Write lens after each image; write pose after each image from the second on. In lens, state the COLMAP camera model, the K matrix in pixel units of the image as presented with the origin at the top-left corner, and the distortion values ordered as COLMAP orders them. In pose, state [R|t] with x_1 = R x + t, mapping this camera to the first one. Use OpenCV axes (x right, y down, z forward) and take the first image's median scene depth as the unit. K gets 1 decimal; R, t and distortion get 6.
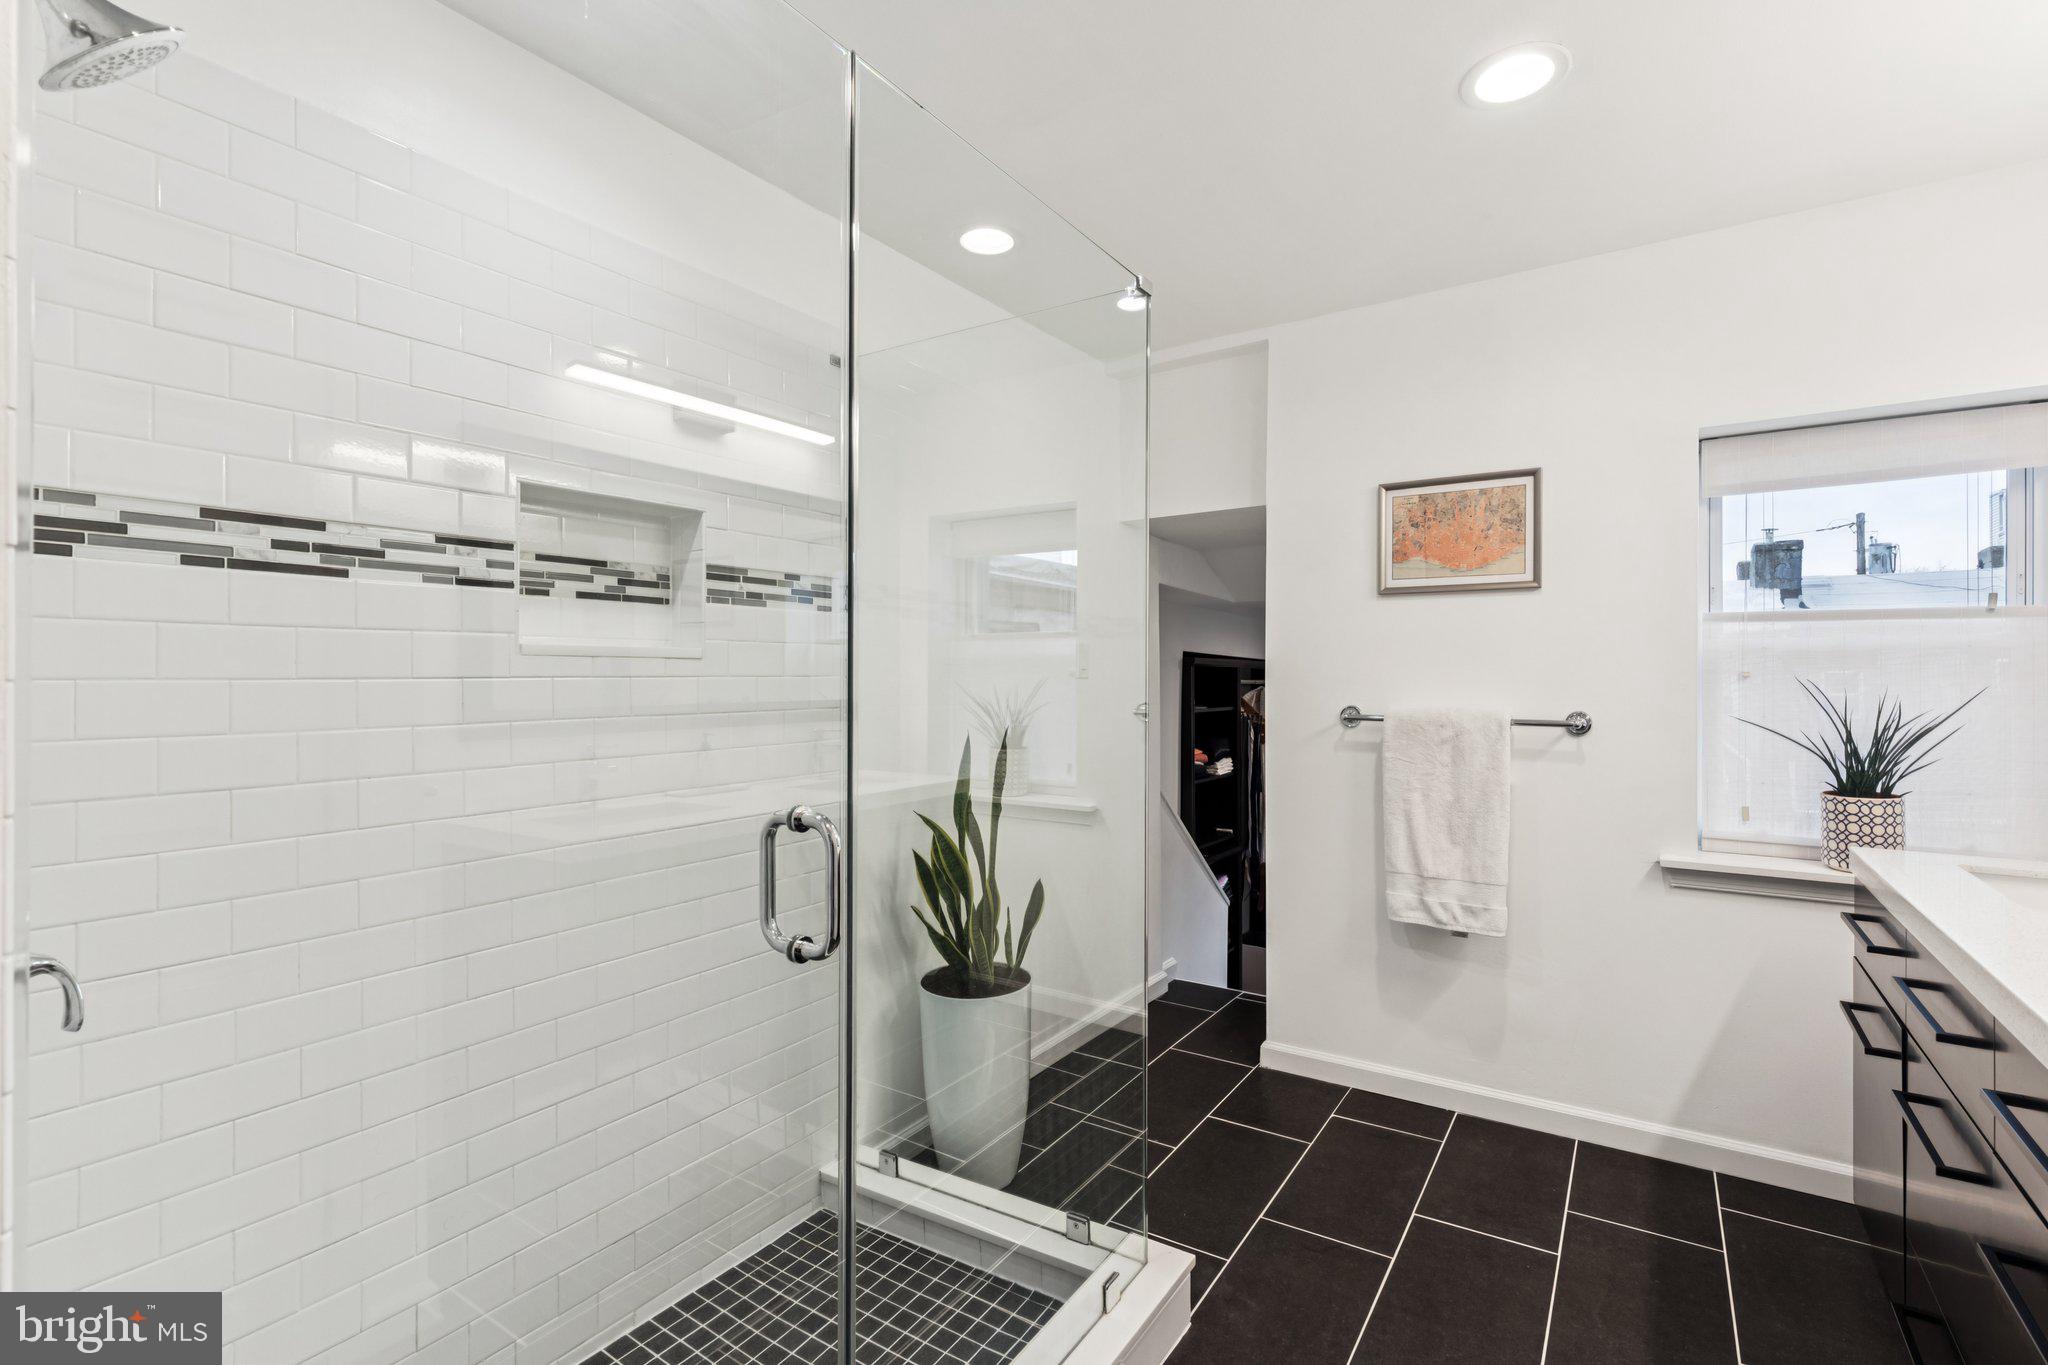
lens RADIAL K [[932.6, 0, 1029.5], [0, 932.6, 676.8], [0, 0, 1]] dist [0.009893, 0.000457]
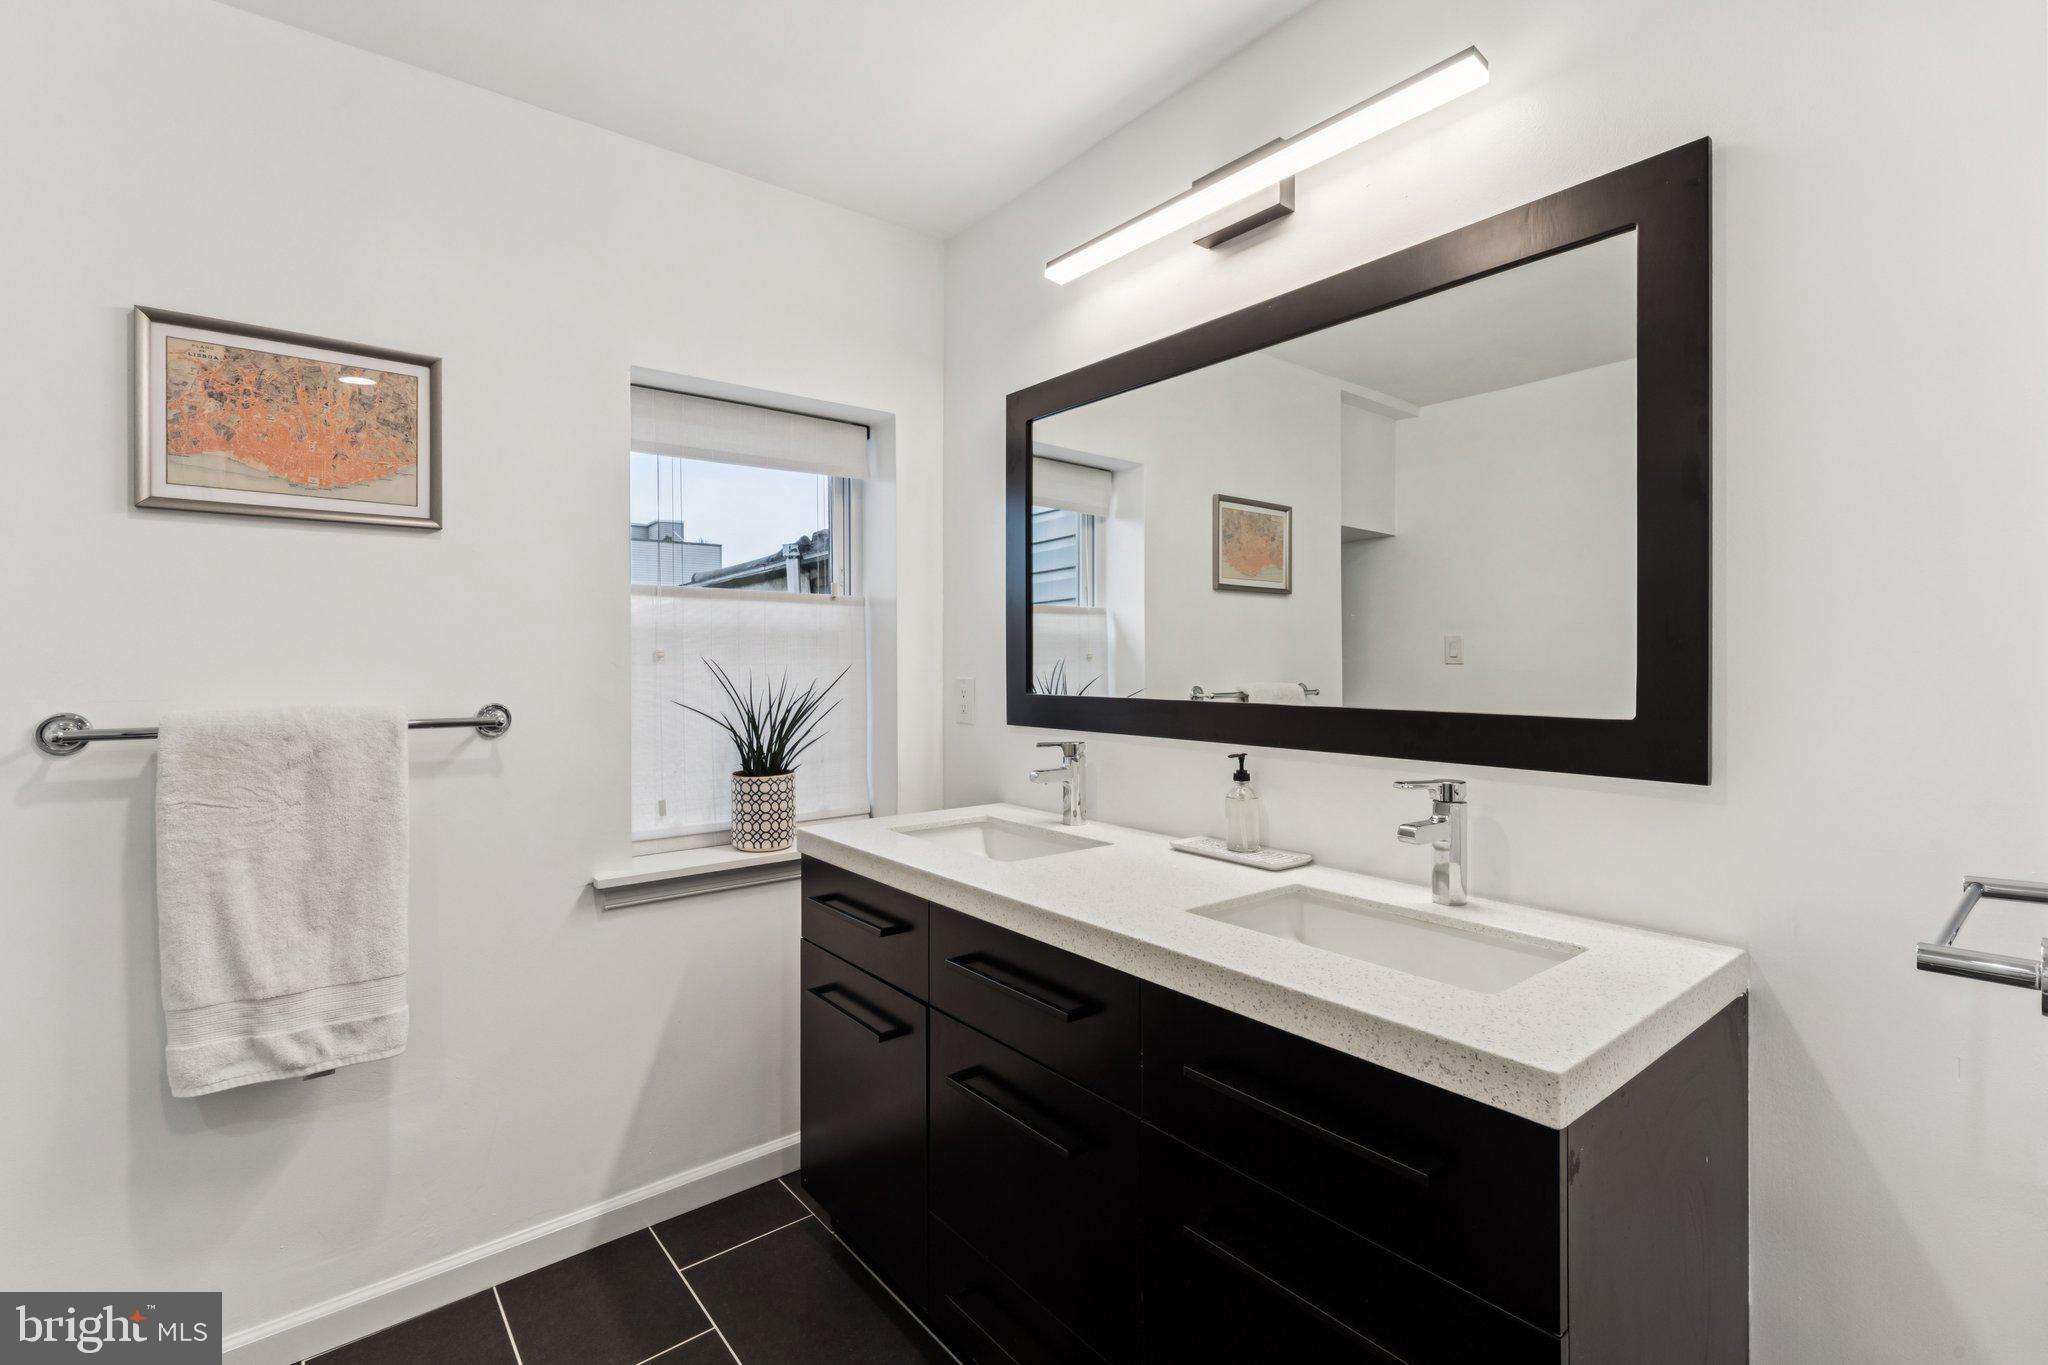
lens RADIAL K [[926.6, 0, 1025.6], [0, 926.6, 658.6], [0, 0, 1]] dist [0.001673, -0.000013]
pose [[0.305851, -0.000248, 0.952079, 0.018459], [0.006891, 0.999974, -0.001953, 0.005721], [-0.952054, 0.007158, 0.305845, 0.370690]]
